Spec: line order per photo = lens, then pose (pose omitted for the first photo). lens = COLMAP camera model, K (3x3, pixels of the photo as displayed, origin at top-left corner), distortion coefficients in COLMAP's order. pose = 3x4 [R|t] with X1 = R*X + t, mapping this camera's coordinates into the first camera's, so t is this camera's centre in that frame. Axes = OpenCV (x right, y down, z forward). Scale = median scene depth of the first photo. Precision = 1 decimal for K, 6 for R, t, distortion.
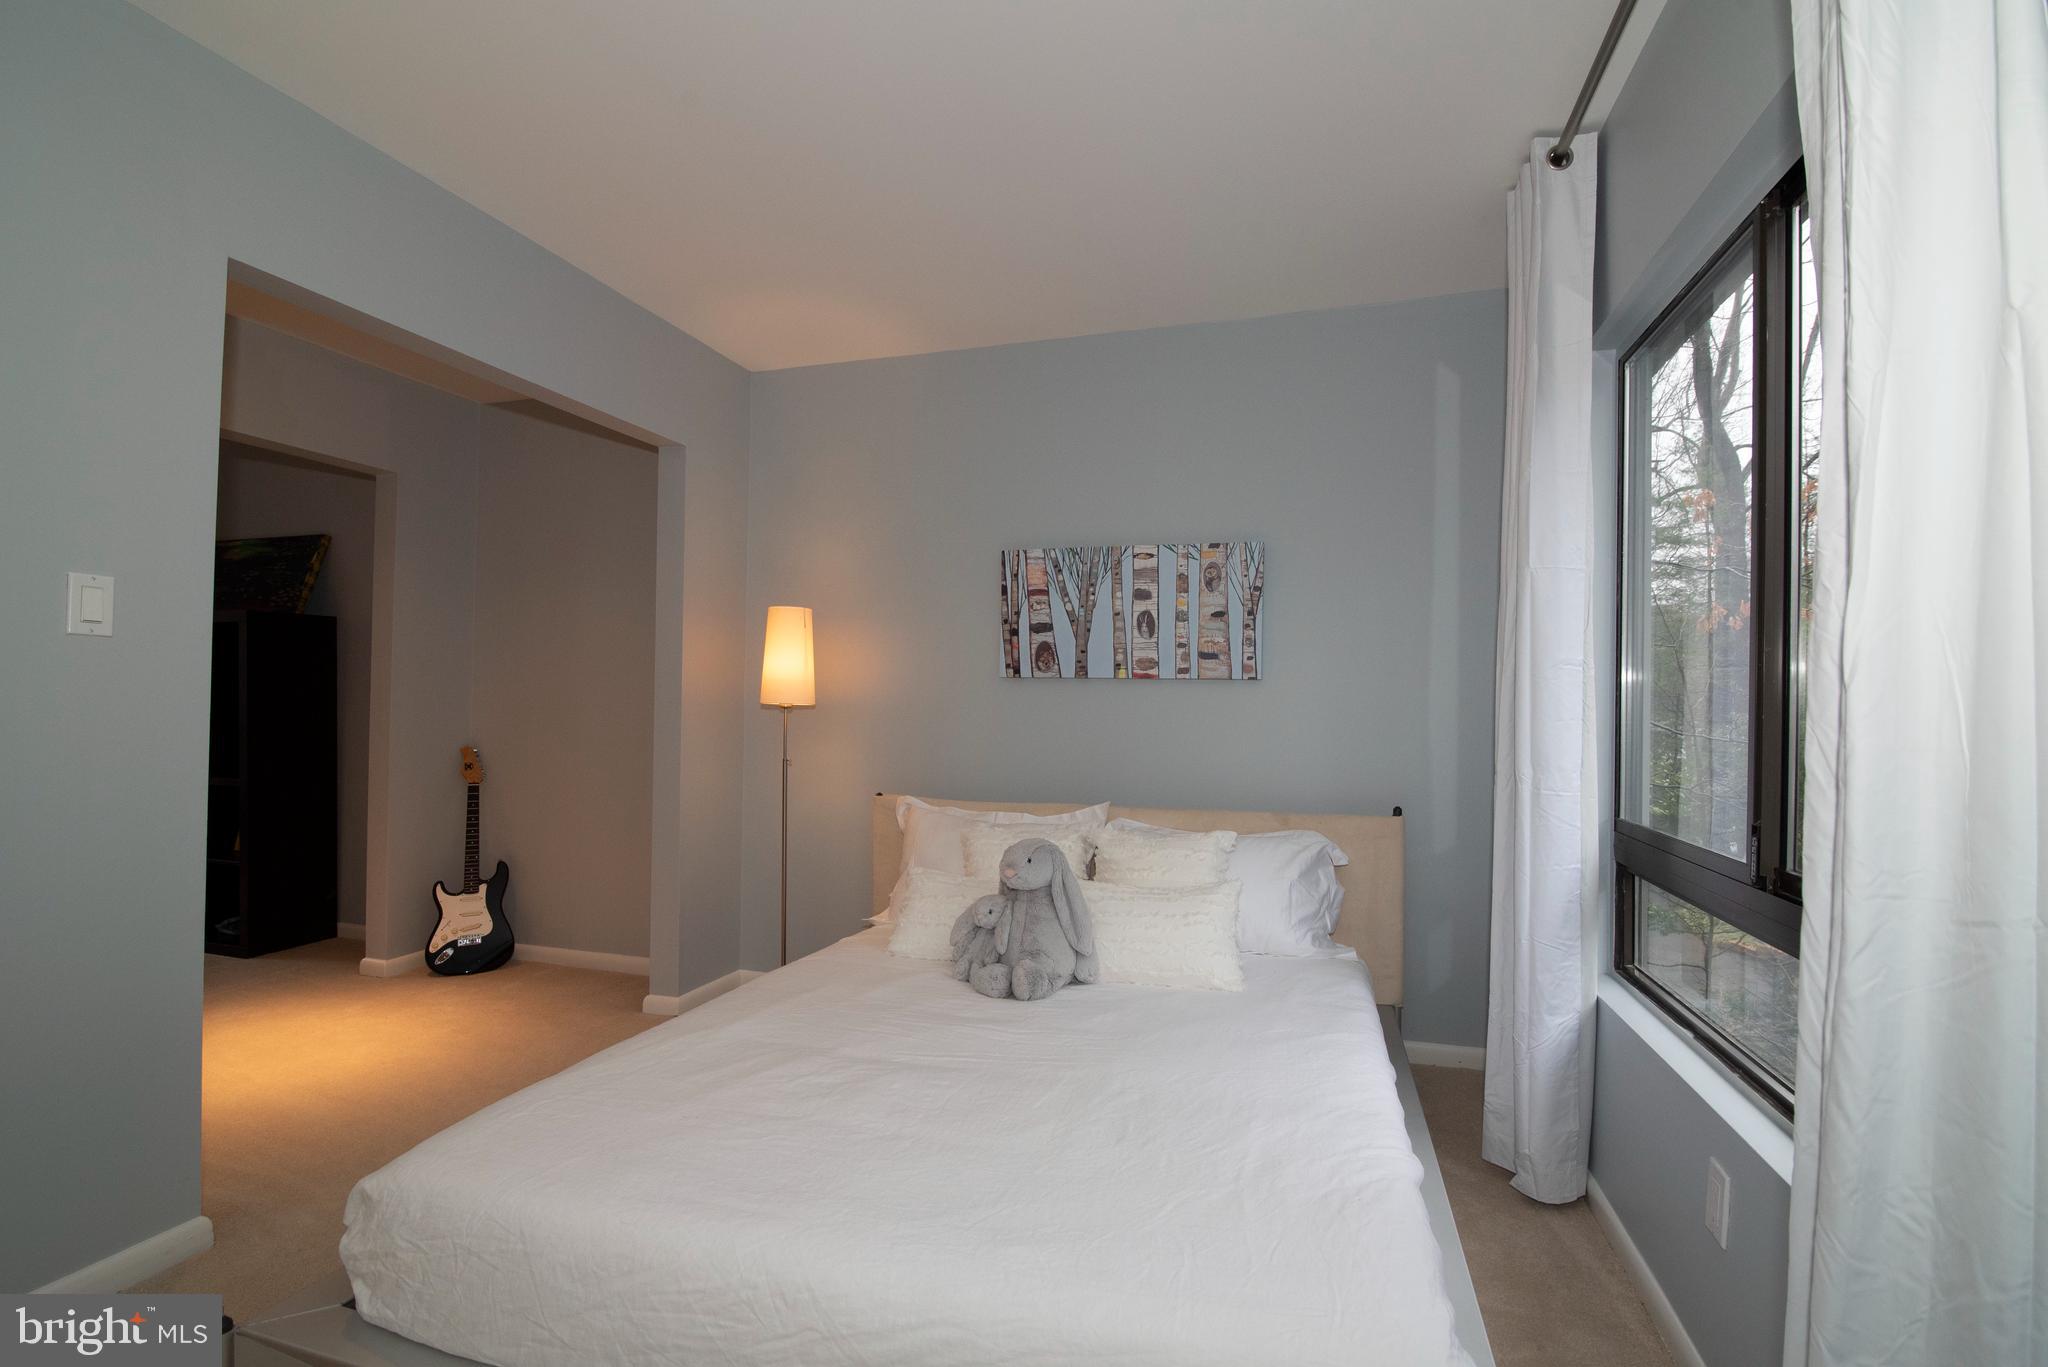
lens RADIAL K [[932.4, 0, 1015.7], [0, 932.4, 694.4], [0, 0, 1]] dist [-0.019125, 0.000997]
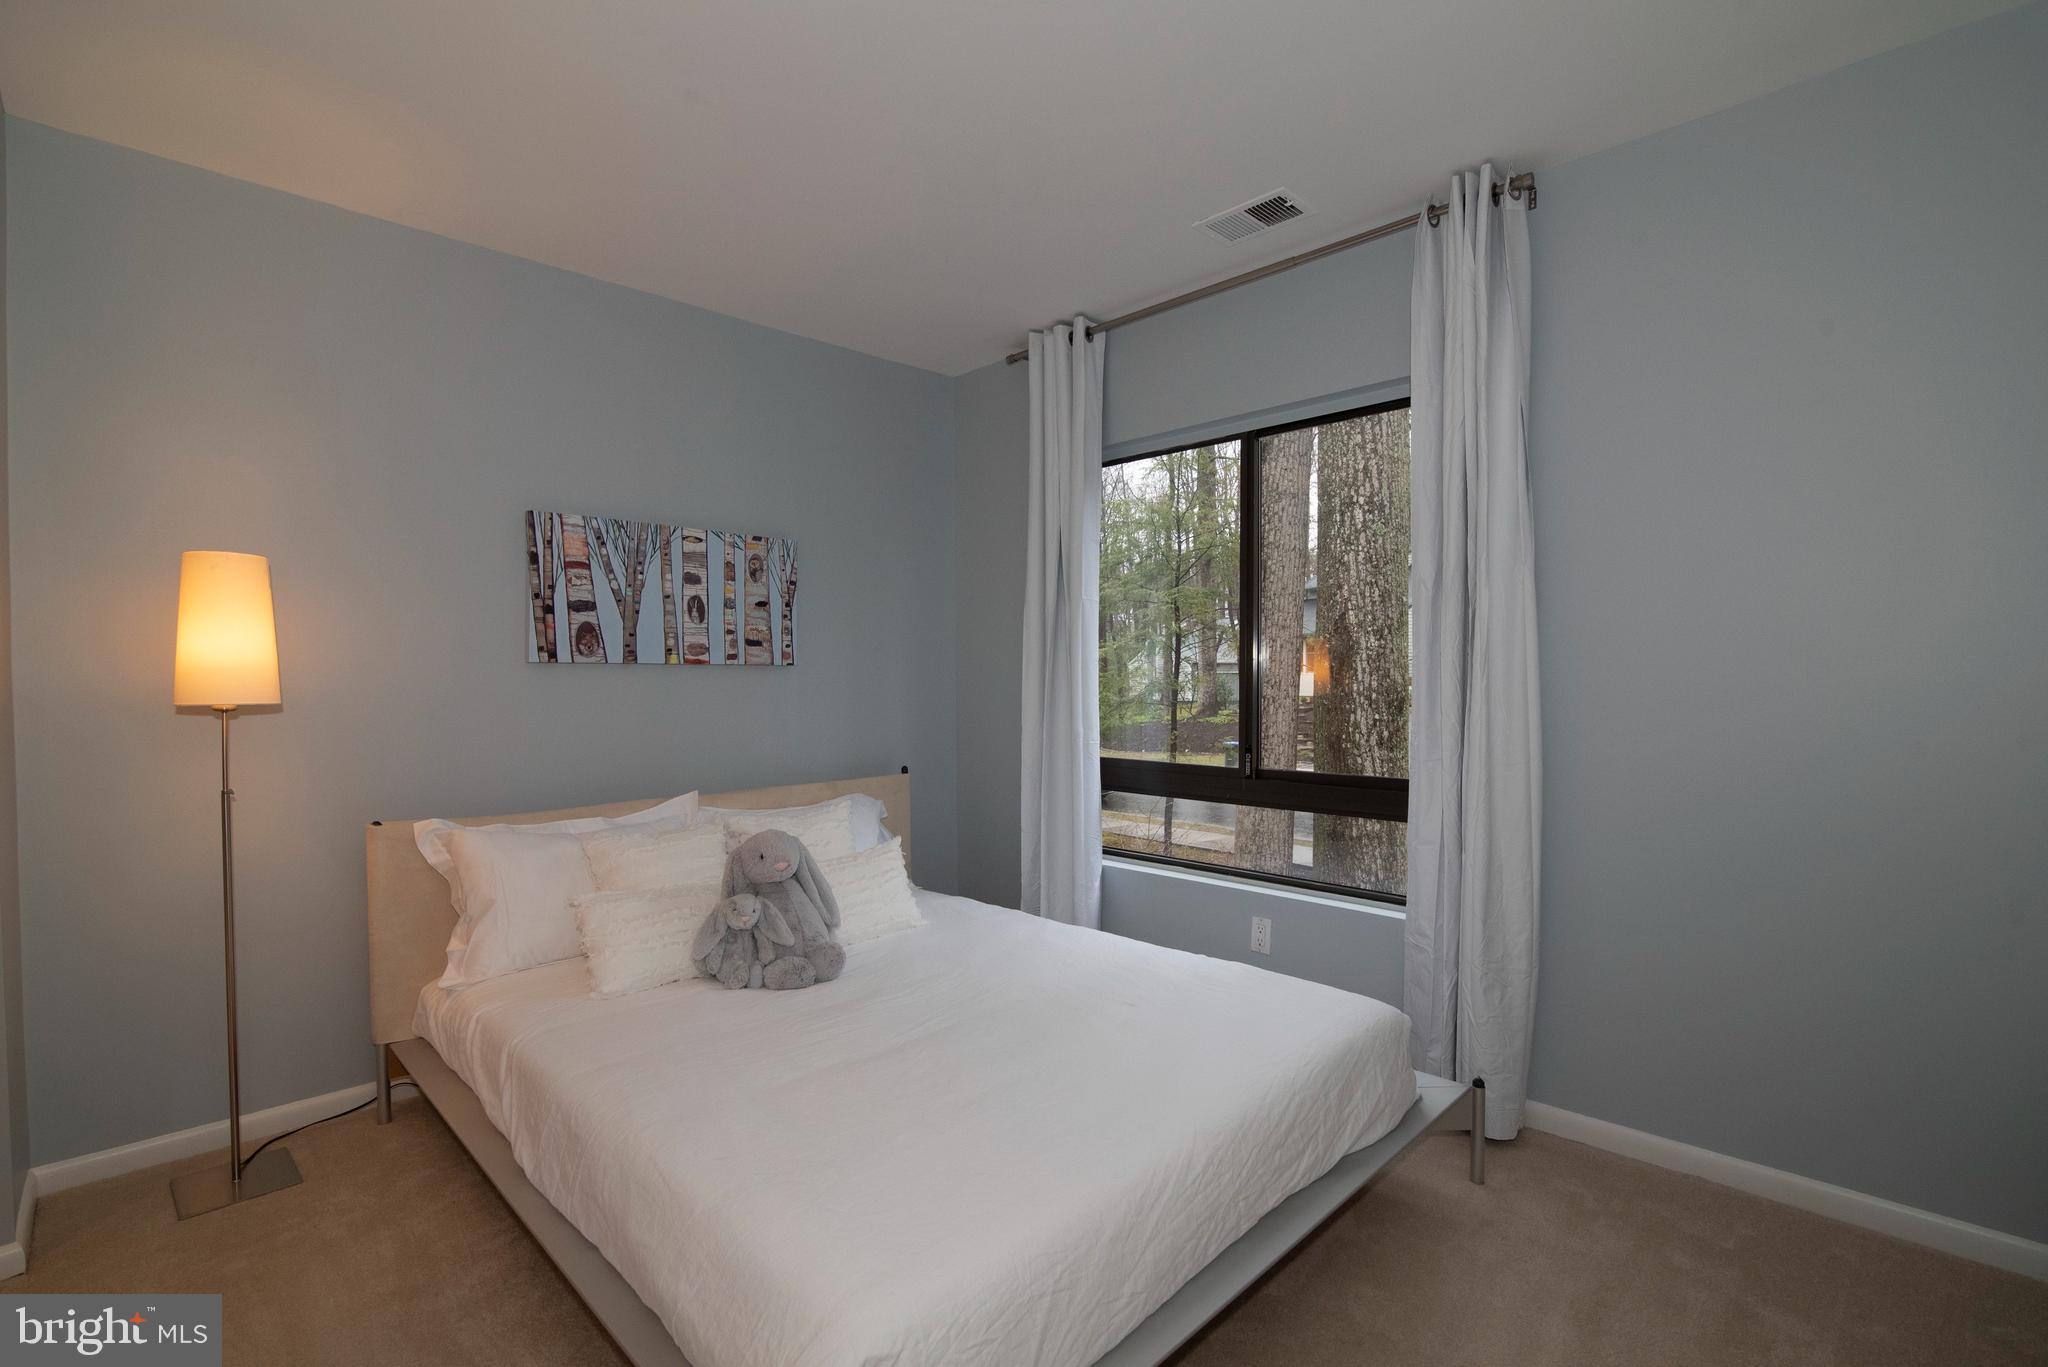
lens RADIAL K [[932.4, 0, 1014.4], [0, 932.4, 681.0], [0, 0, 1]] dist [-0.019125, 0.000997]
pose [[0.469286, -0.016044, 0.882900, -0.566304], [0.006813, 0.999871, 0.014548, -0.011224], [-0.883020, -0.000812, 0.469335, 0.238766]]
